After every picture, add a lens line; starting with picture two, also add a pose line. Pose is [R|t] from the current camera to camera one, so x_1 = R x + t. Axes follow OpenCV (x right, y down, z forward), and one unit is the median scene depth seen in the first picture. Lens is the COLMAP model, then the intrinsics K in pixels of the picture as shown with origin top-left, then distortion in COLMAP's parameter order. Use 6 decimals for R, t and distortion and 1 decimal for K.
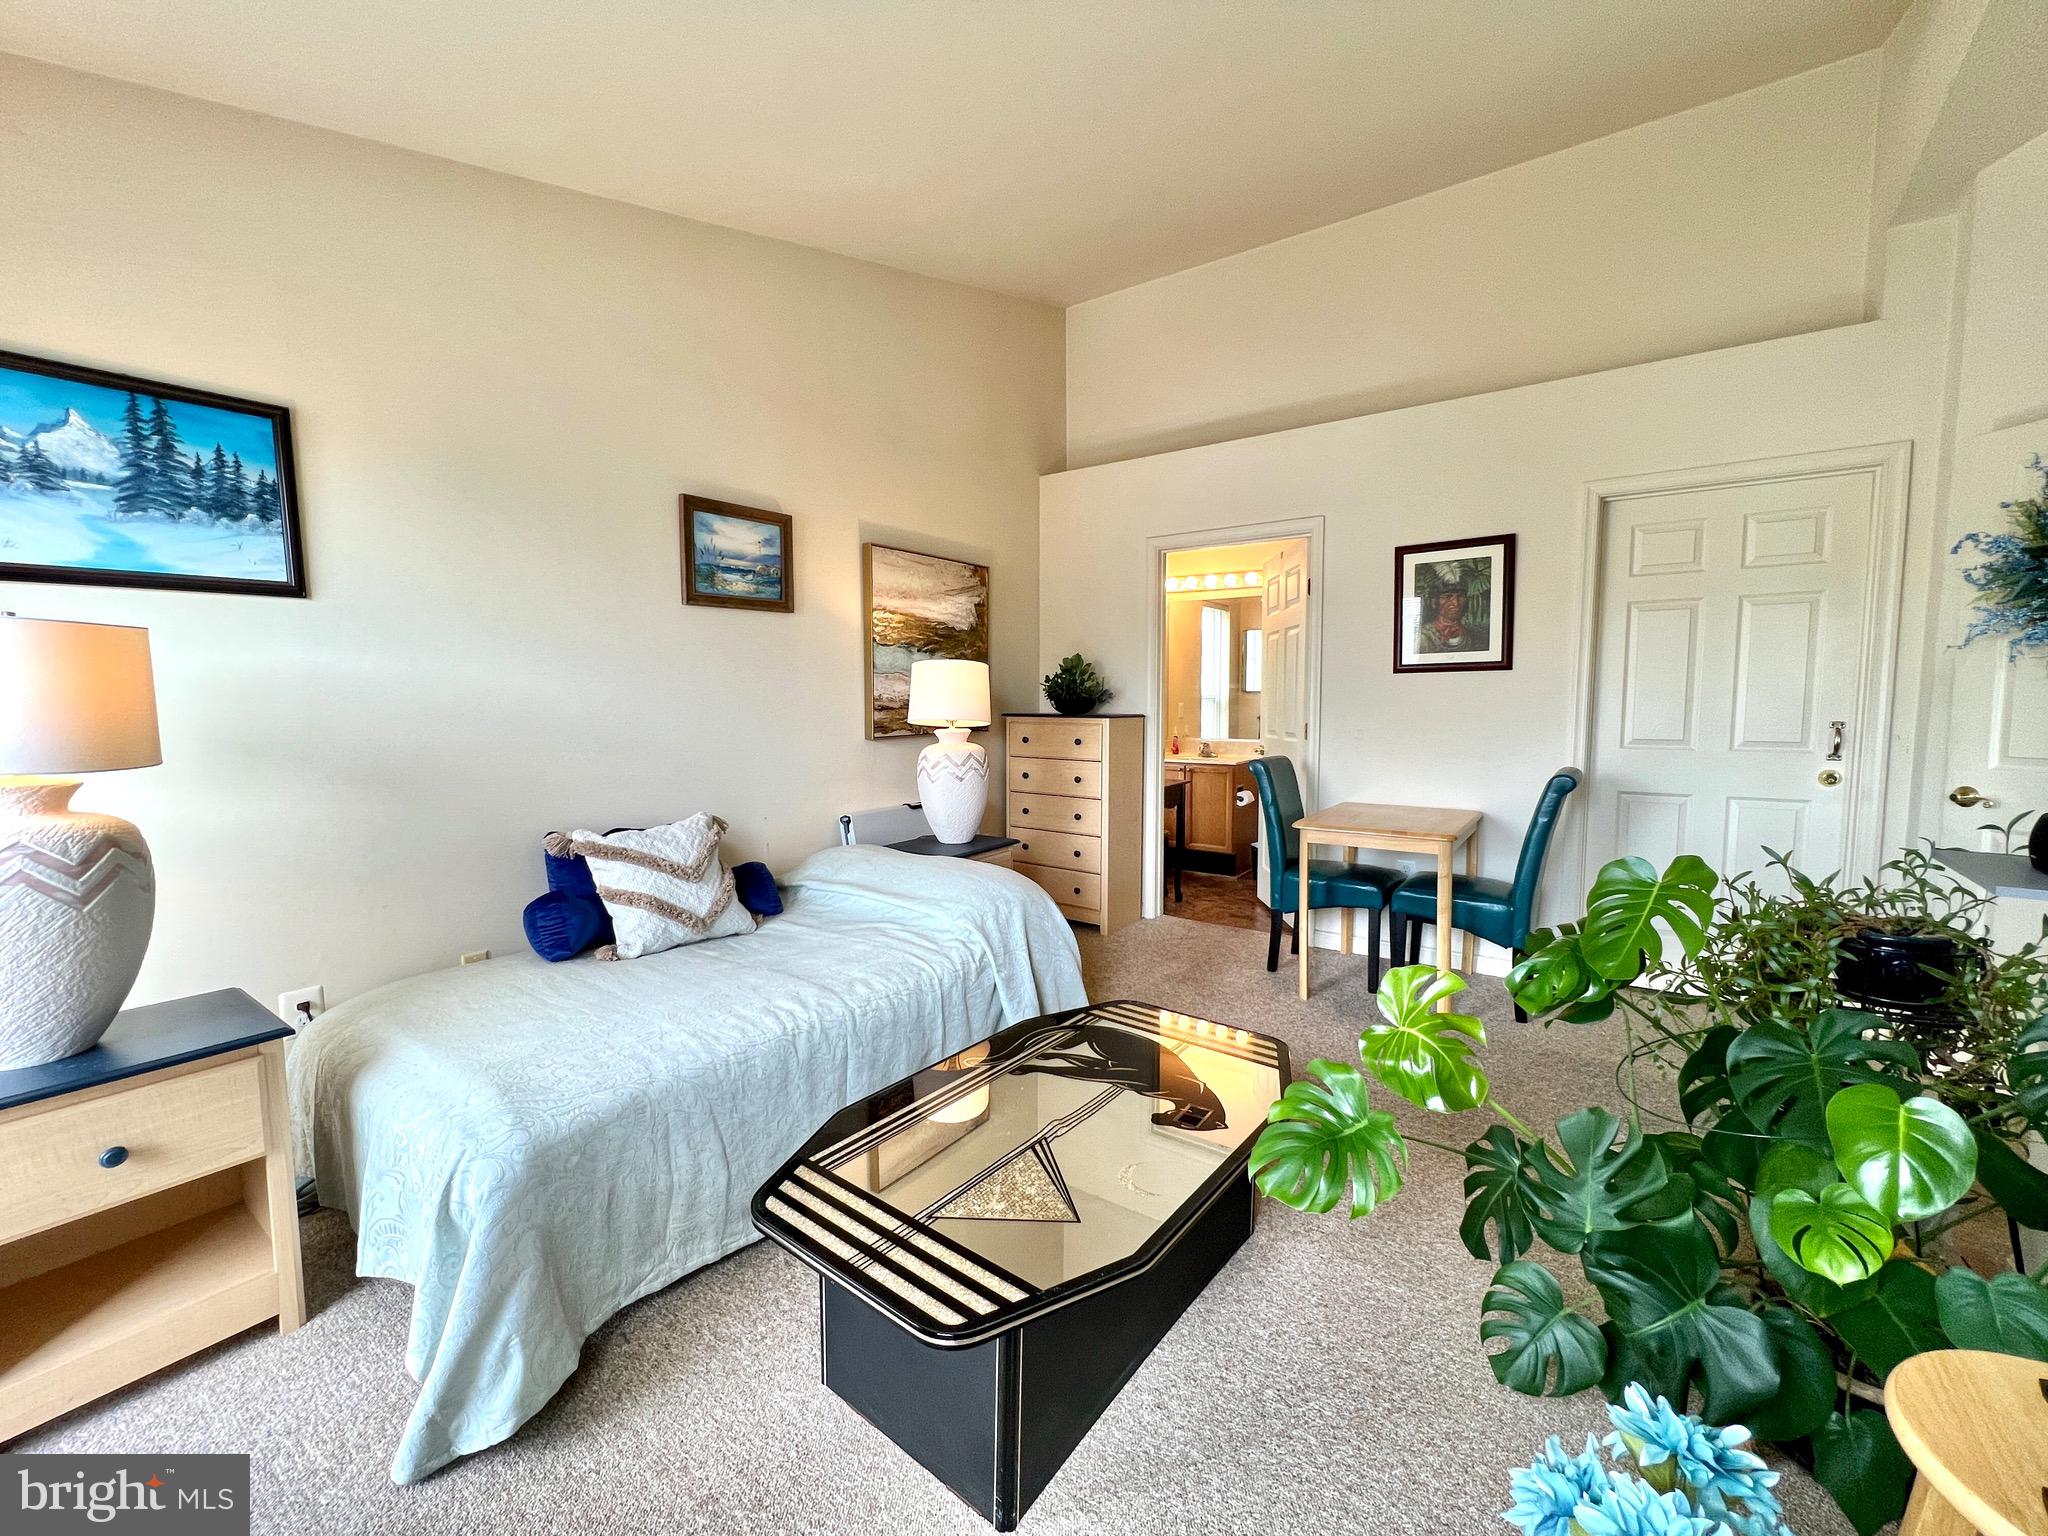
lens RADIAL K [[819.8, 0, 1017.7], [0, 819.8, 763.8], [0, 0, 1]] dist [-0.002557, 0.000025]
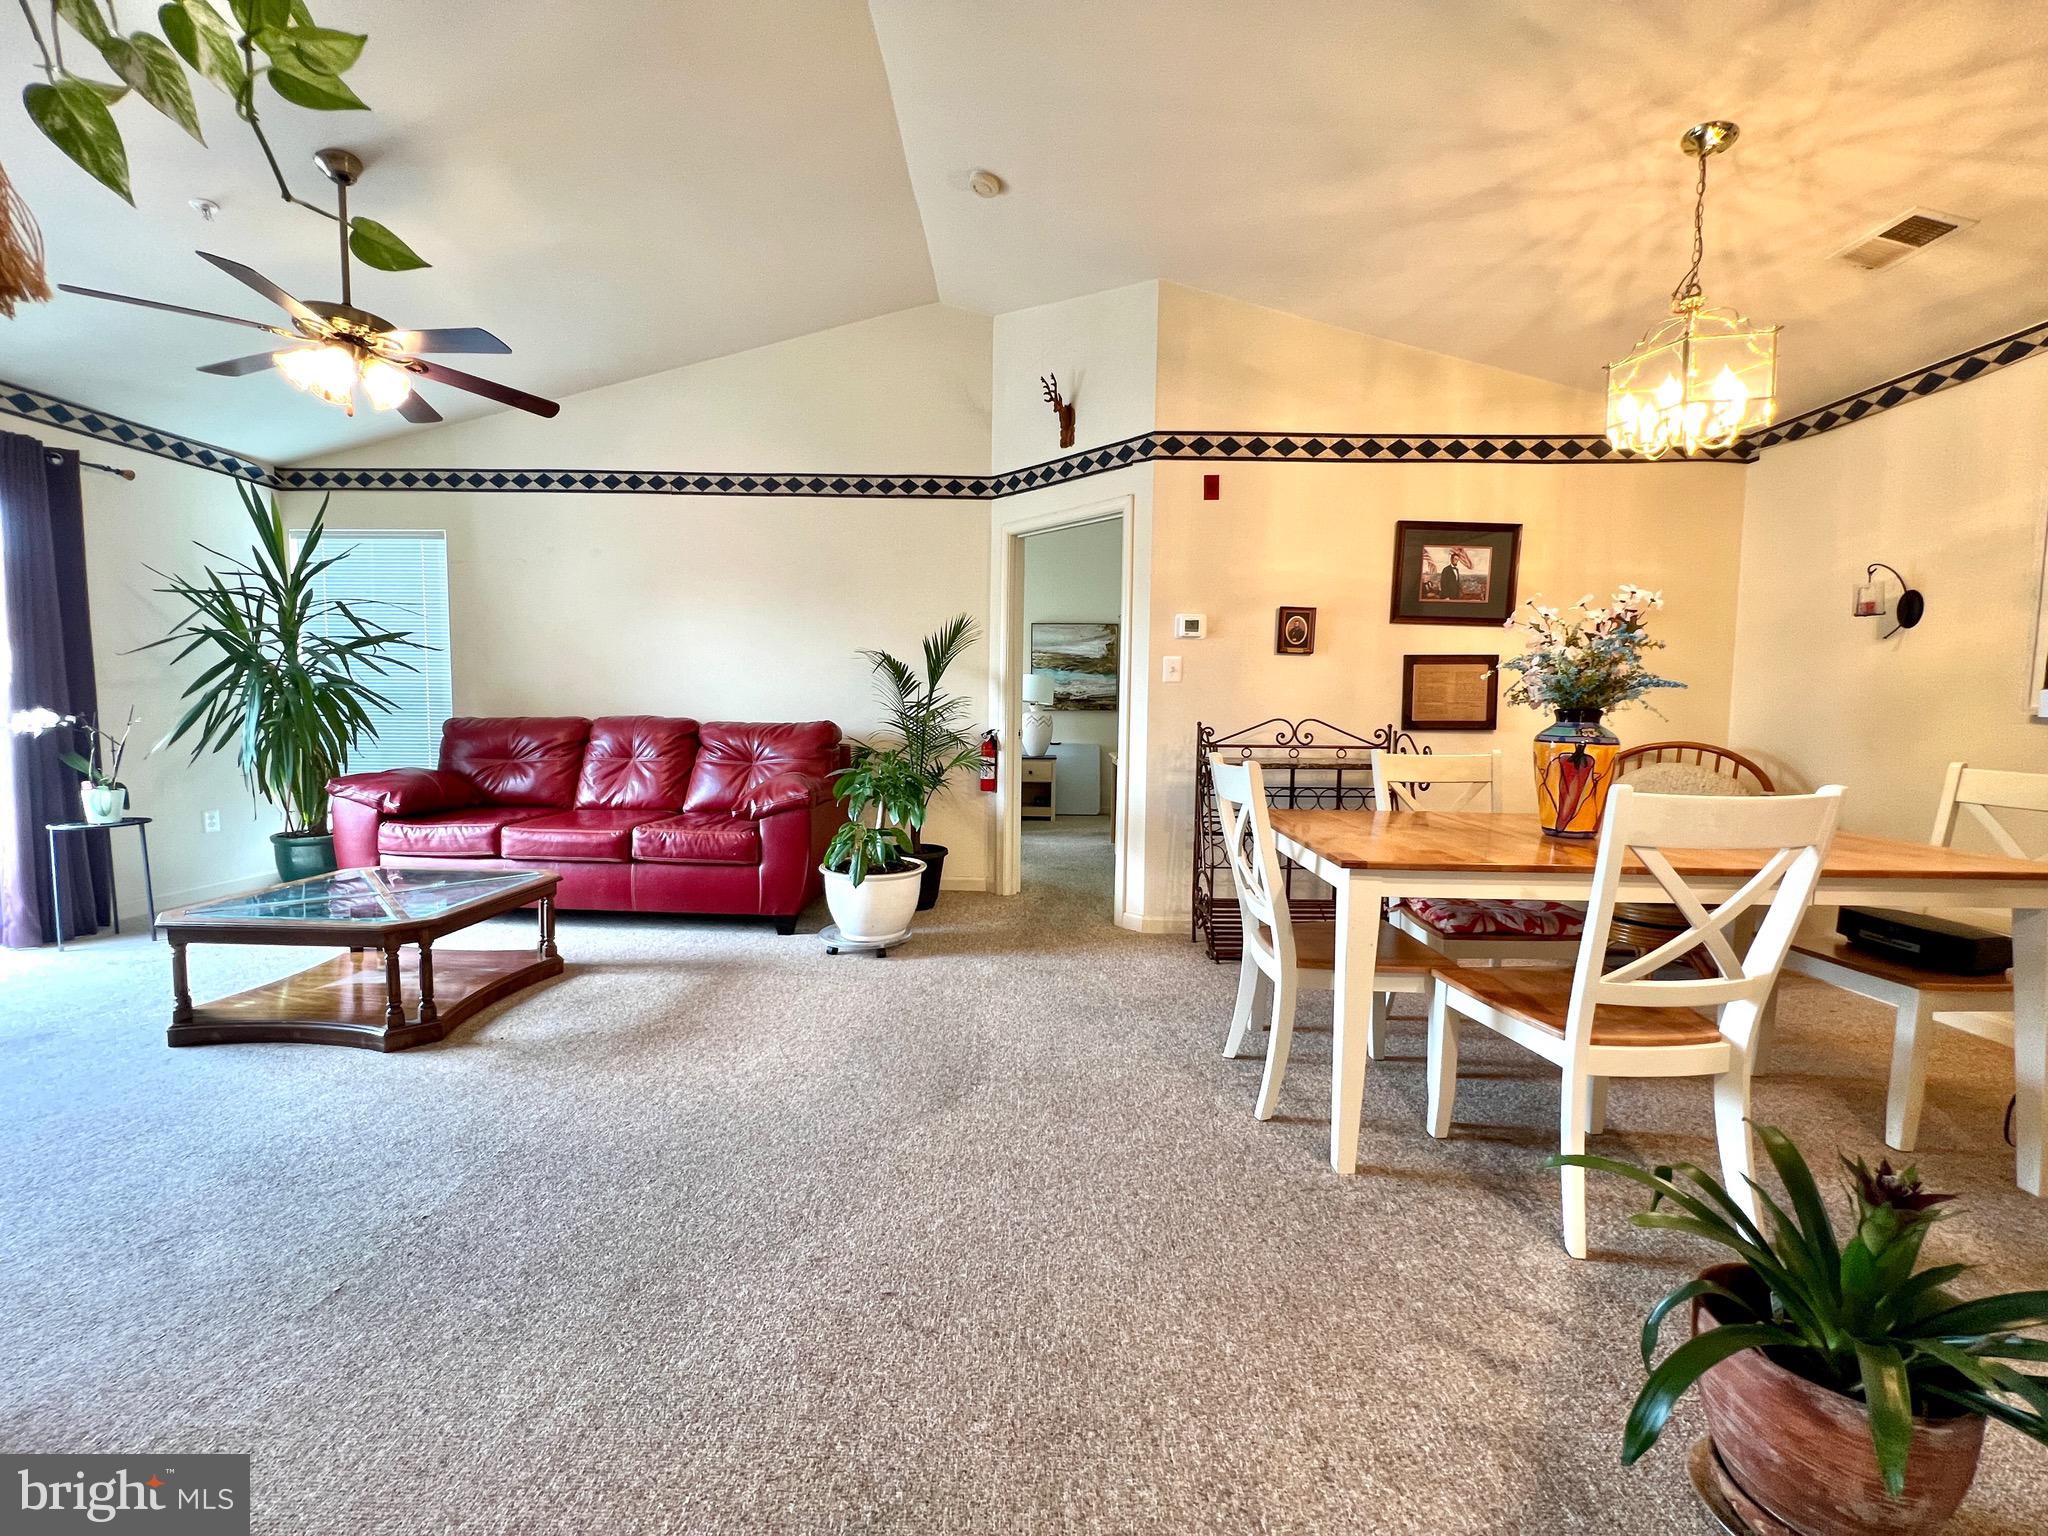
lens RADIAL K [[819.8, 0, 1017.1], [0, 819.8, 765.0], [0, 0, 1]] dist [-0.002557, 0.000025]
pose [[0.554419, 0.070982, -0.829205, 1.823471], [-0.084606, 0.996001, 0.028691, 0.062868], [0.827926, 0.054249, 0.558207, -0.290936]]
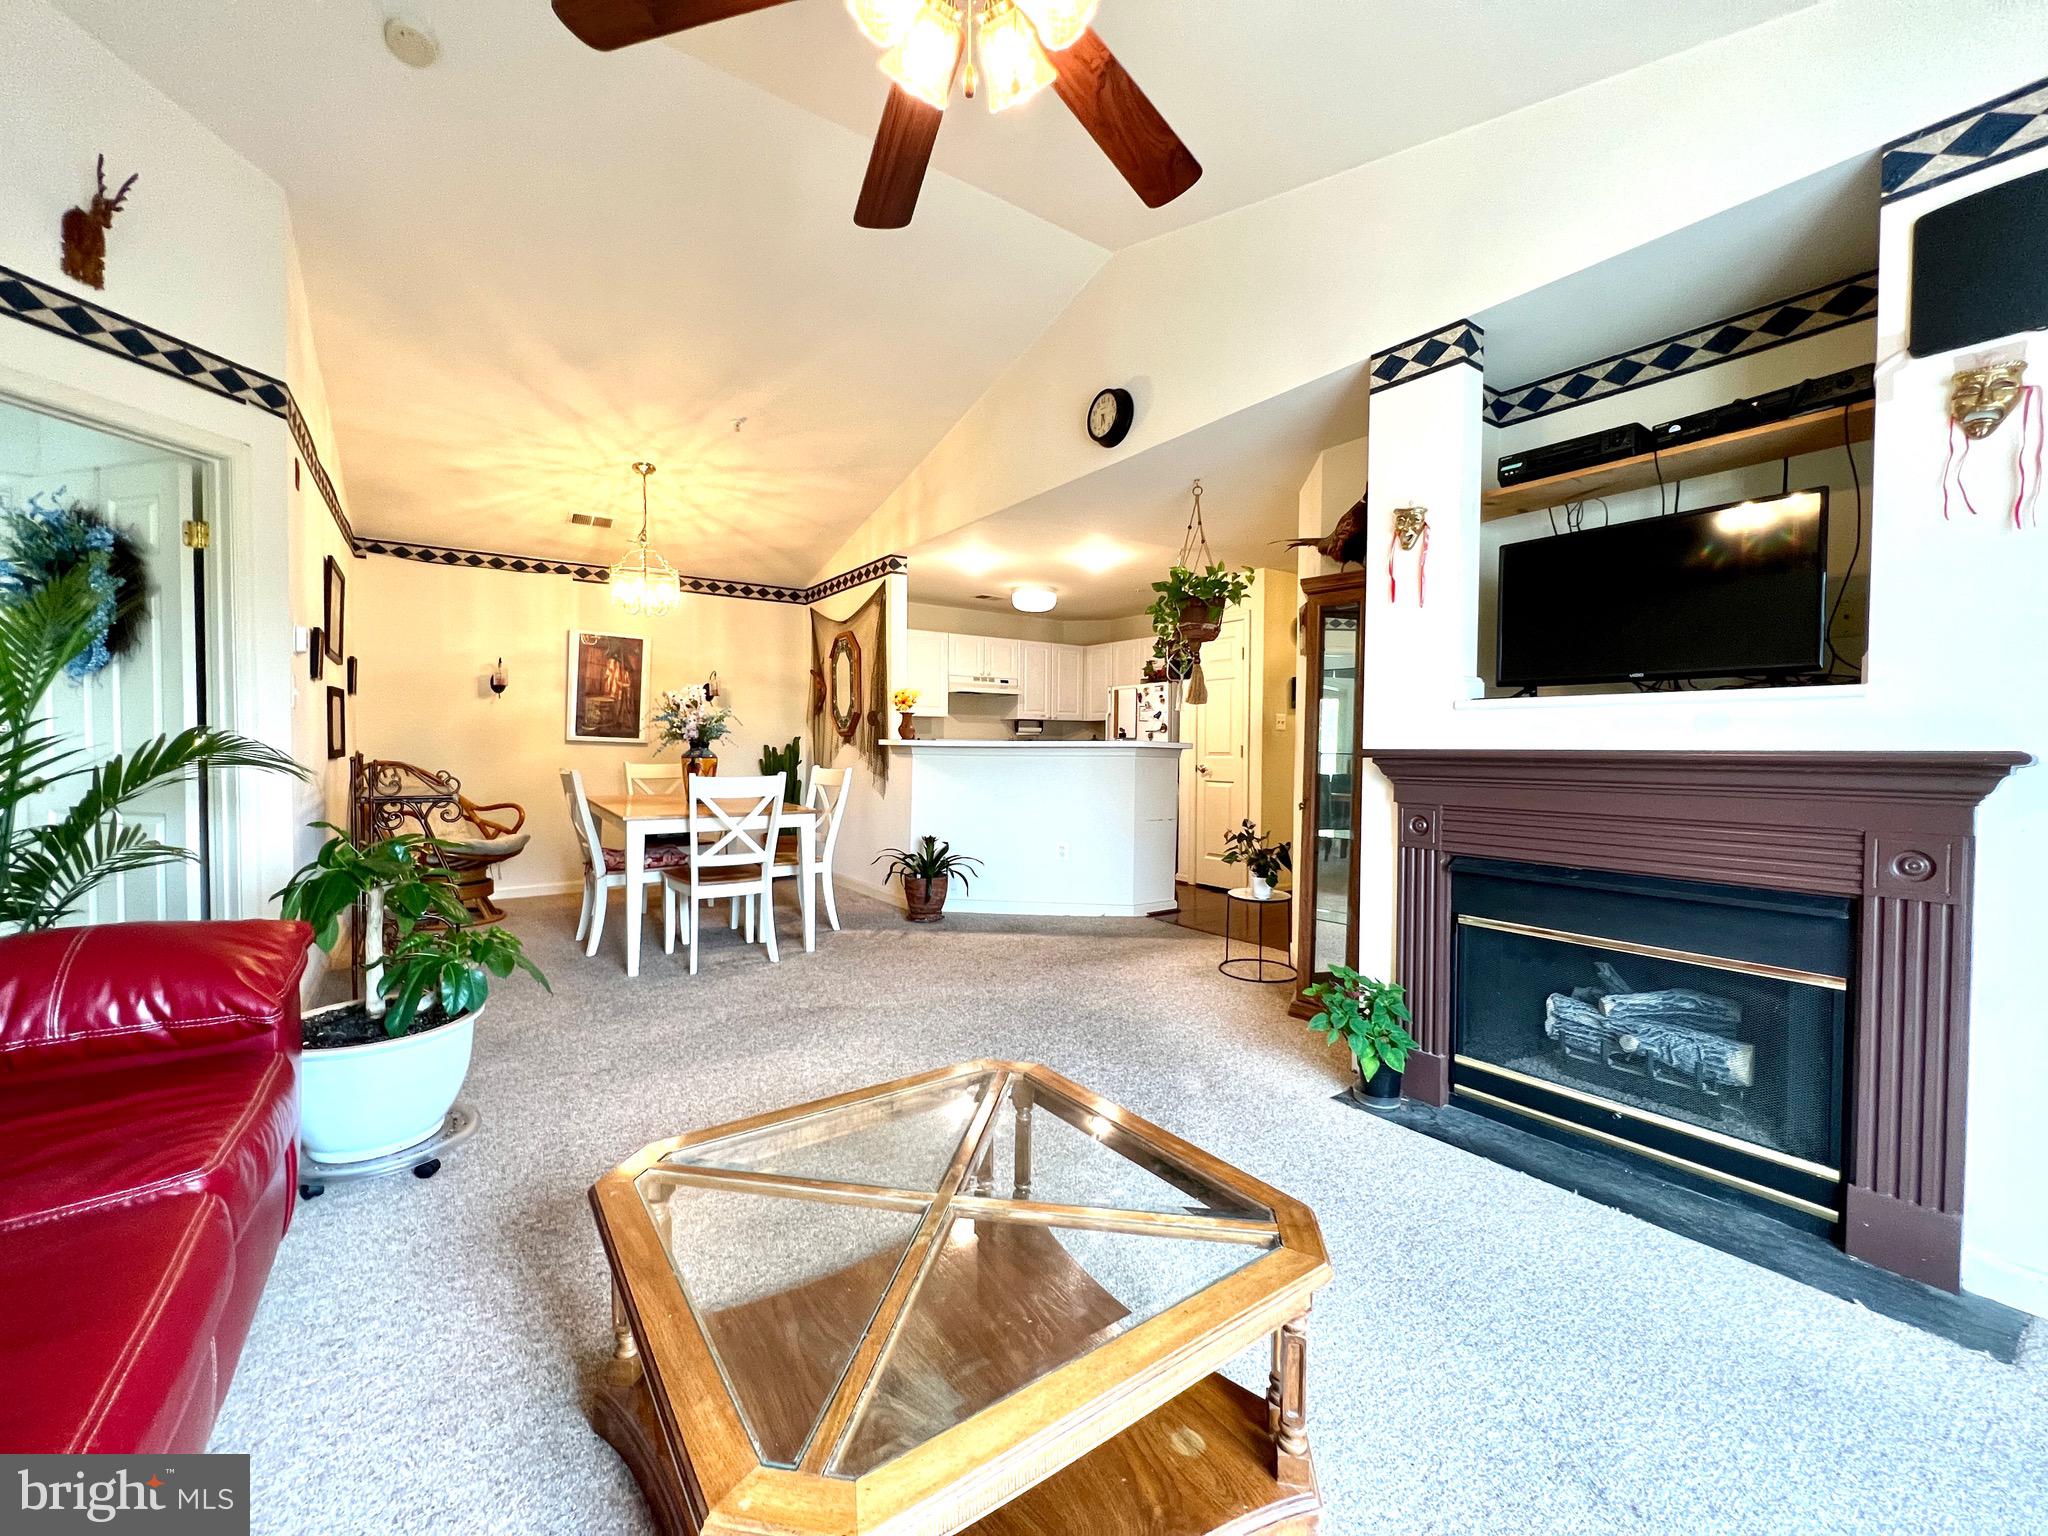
lens RADIAL K [[819.8, 0, 1019.8], [0, 819.8, 764.0], [0, 0, 1]] dist [-0.002557, 0.000025]
pose [[0.341043, -0.013560, 0.939950, 0.406945], [0.067531, 0.997666, -0.010109, 0.086608], [-0.937619, 0.066923, 0.341163, -0.529963]]
